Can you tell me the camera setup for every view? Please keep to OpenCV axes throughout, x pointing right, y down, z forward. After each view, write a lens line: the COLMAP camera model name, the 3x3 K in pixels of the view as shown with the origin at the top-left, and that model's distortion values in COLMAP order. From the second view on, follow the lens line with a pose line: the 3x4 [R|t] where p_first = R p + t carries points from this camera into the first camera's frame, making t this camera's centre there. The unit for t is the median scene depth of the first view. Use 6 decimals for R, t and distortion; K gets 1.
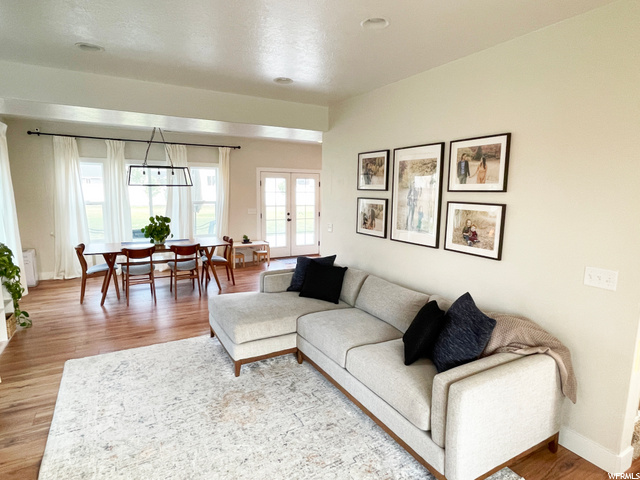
lens RADIAL K [[358.3, 0, 320.0], [0, 358.3, 240.0], [0, 0, 1]] dist [-0.022204, 0.000021]
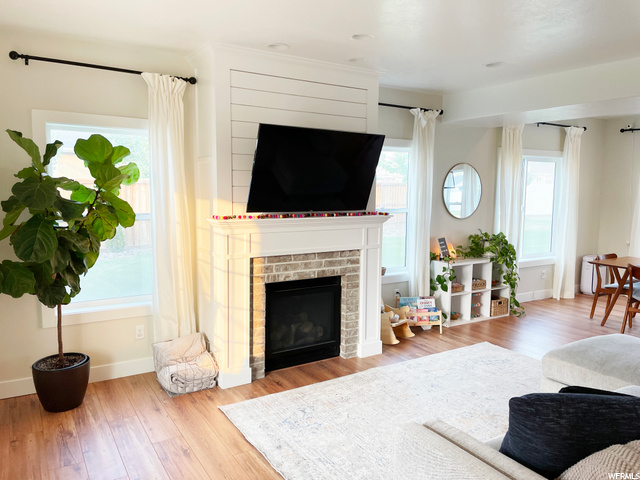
lens RADIAL K [[478.5, 0, 318.5], [0, 478.5, 231.4], [0, 0, 1]] dist [0.032416, -0.002577]
pose [[0.020924, 0.079587, -0.996608, 0.458472], [-0.149106, 0.985927, 0.075603, -0.023958], [0.988600, 0.147019, 0.032496, 0.223245]]
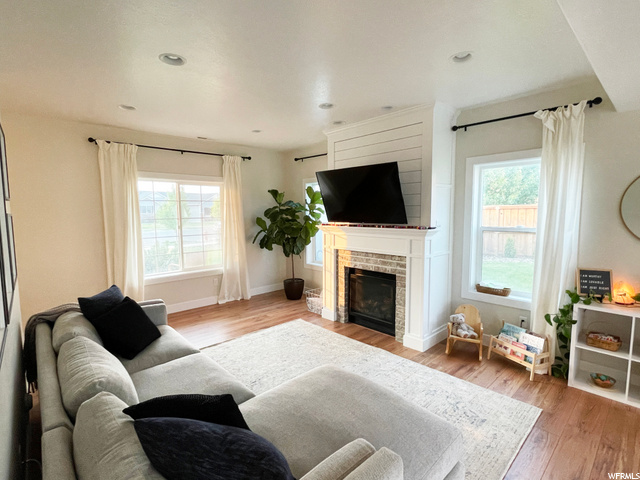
lens RADIAL K [[317.3, 0, 320.0], [0, 317.3, 240.0], [0, 0, 1]] dist [-0.001422, -0.000183]
pose [[-0.976957, 0.010844, -0.213158, -0.030789], [-0.036740, 0.975256, 0.218005, -0.112006], [0.210248, 0.220813, -0.952385, 0.897777]]
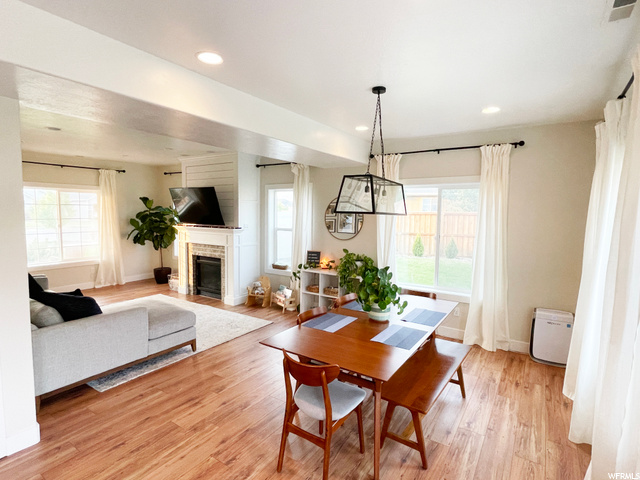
lens RADIAL K [[338.2, 0, 320.0], [0, 338.2, 240.0], [0, 0, 1]] dist [-0.003403, 0.000202]
pose [[-0.898906, 0.006143, -0.438098, -0.139375], [-0.089145, 0.976422, 0.196602, -0.204032], [0.428976, 0.215781, -0.877165, 1.402759]]
